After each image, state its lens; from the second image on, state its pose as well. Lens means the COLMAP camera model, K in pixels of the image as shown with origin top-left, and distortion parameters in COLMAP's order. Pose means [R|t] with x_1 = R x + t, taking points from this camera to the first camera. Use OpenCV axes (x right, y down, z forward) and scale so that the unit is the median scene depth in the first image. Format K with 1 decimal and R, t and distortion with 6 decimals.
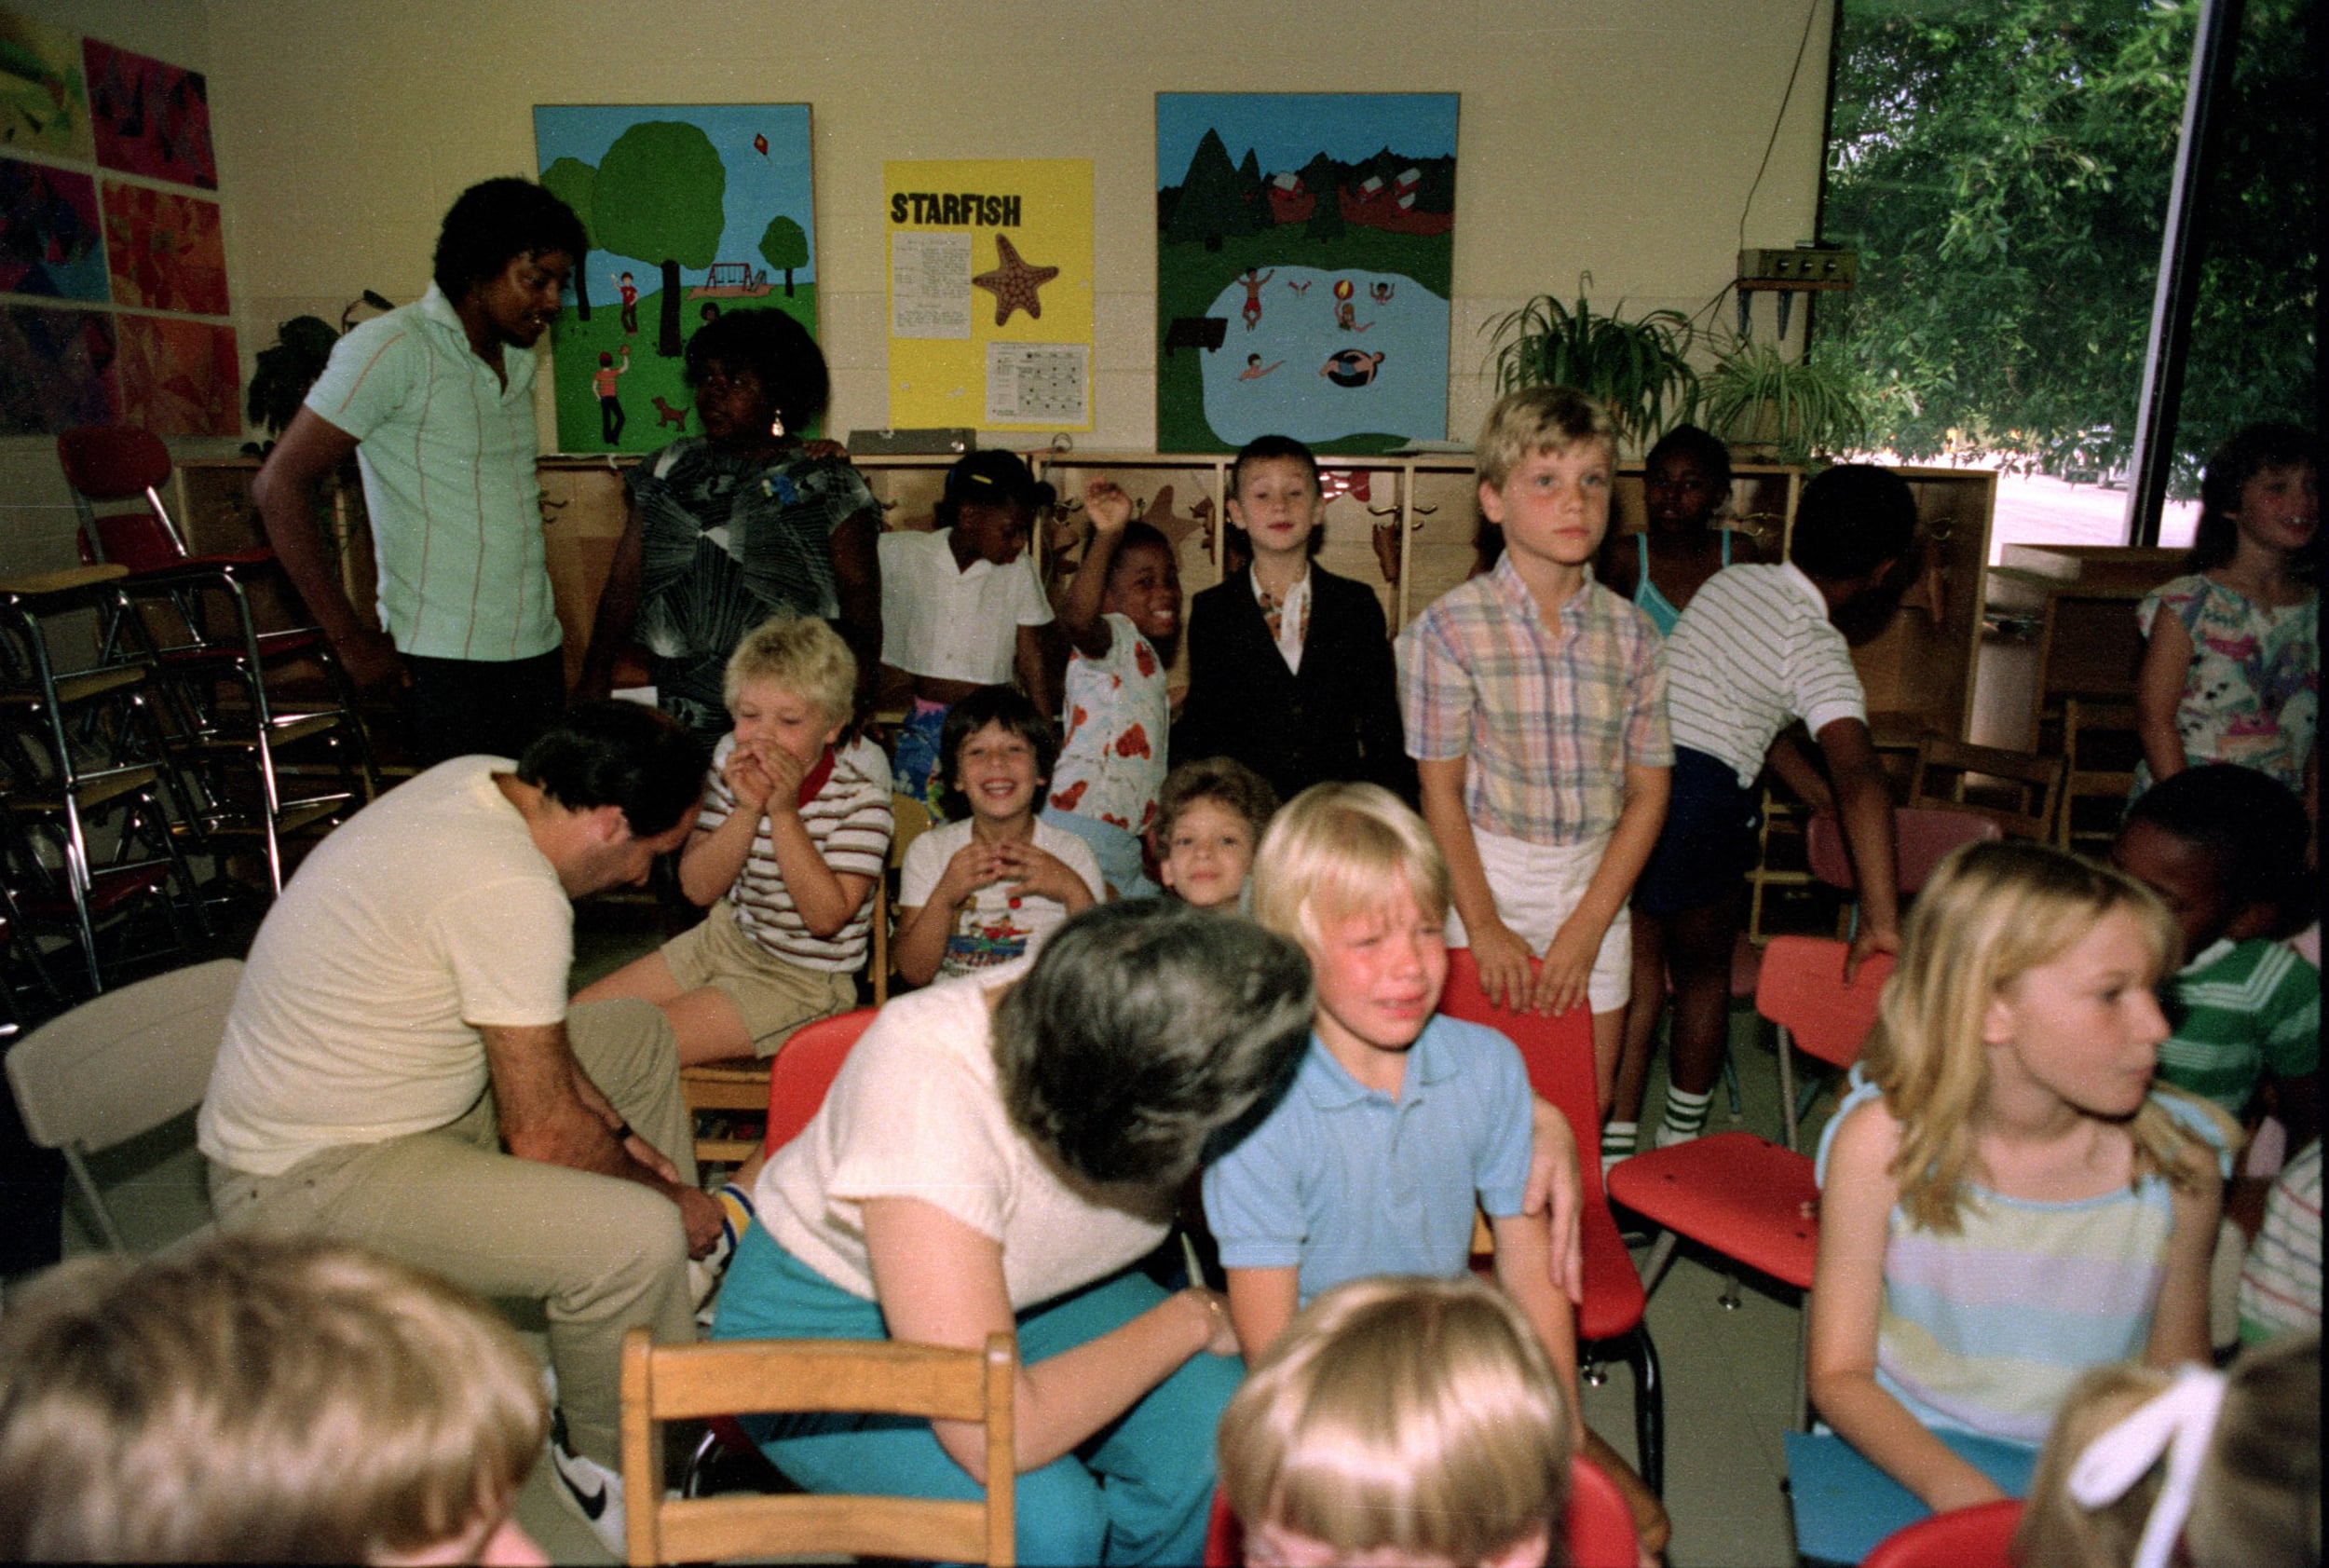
lens RADIAL K [[1640.1, 0, 1132.8], [0, 1640.1, 782.5], [0, 0, 1]] dist [-0.085929, 0.075161]
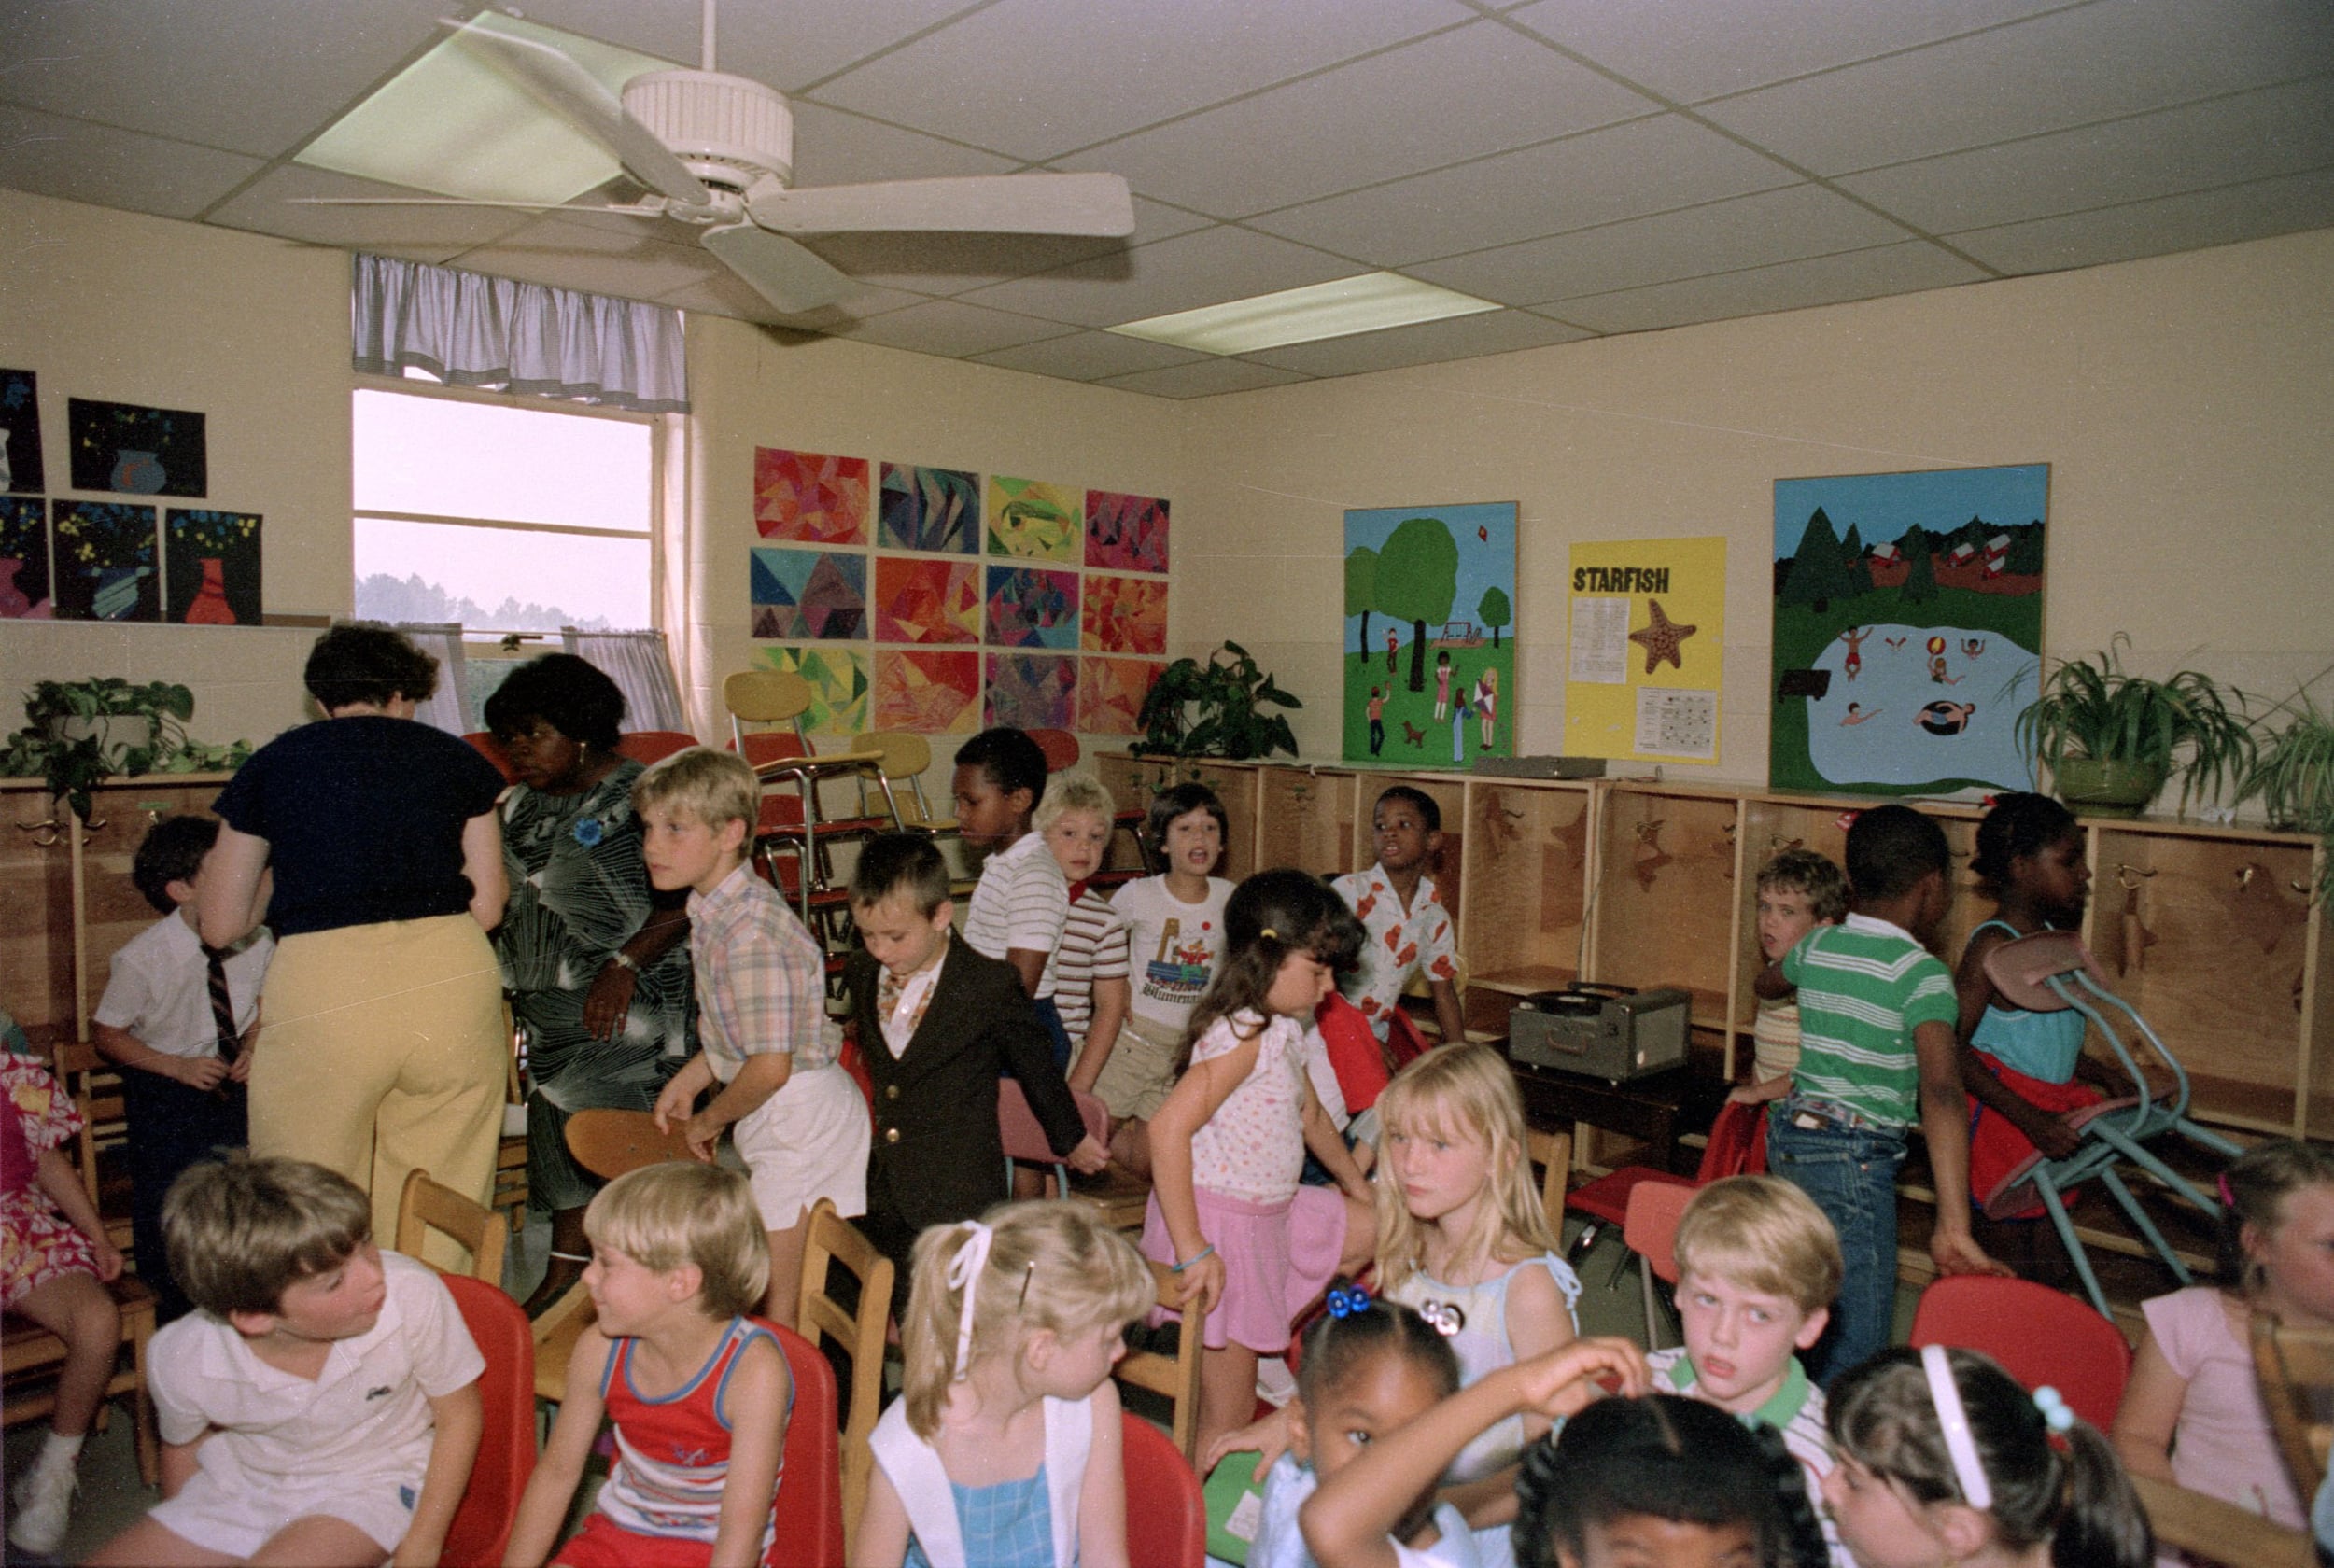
lens RADIAL K [[1643.3, 0, 1135.2], [0, 1643.3, 782.5], [0, 0, 1]] dist [-0.085929, 0.075161]
pose [[0.744271, 0.054325, -0.665665, 0.448022], [-0.169087, 0.979543, -0.109113, -0.009015], [0.646119, 0.193765, 0.738231, -0.110051]]
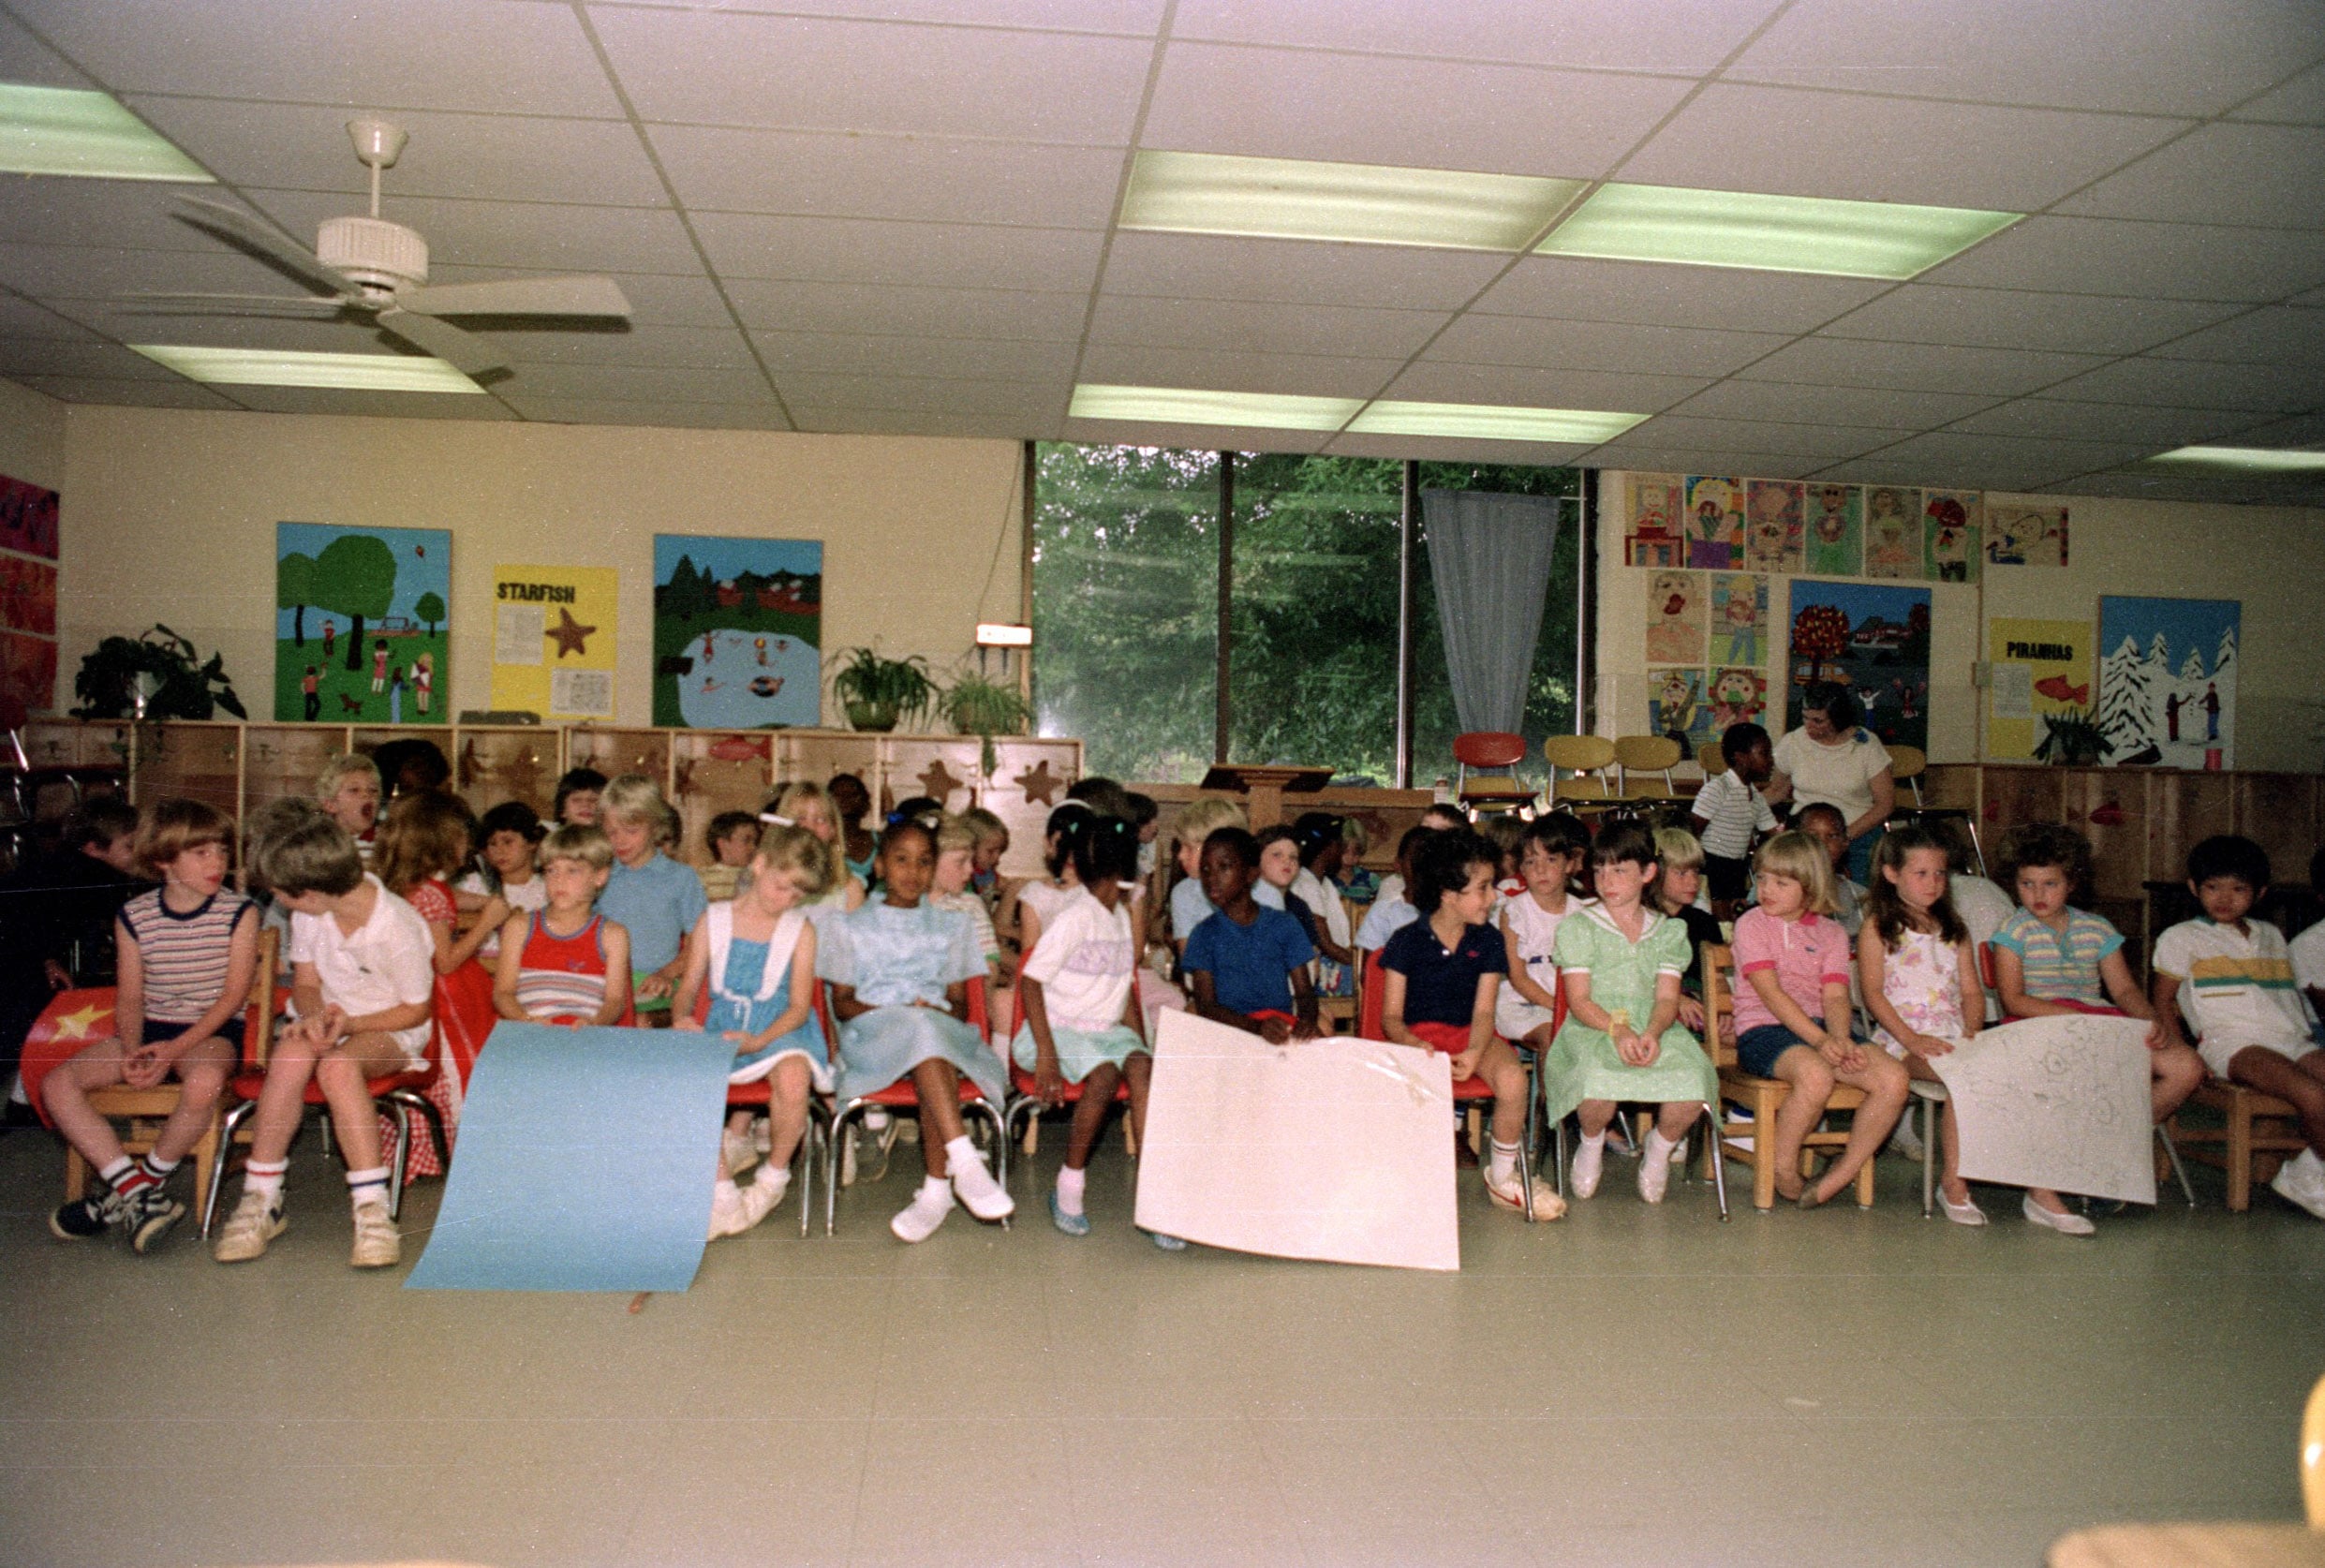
lens RADIAL K [[1676.6, 0, 1169.0], [0, 1676.6, 769.6], [0, 0, 1]] dist [-0.079835, 0.087867]
pose [[0.978366, 0.016756, 0.206200, 0.191963], [0.031797, 0.972693, -0.229909, 0.262546], [-0.204421, 0.231492, 0.951117, -0.787830]]
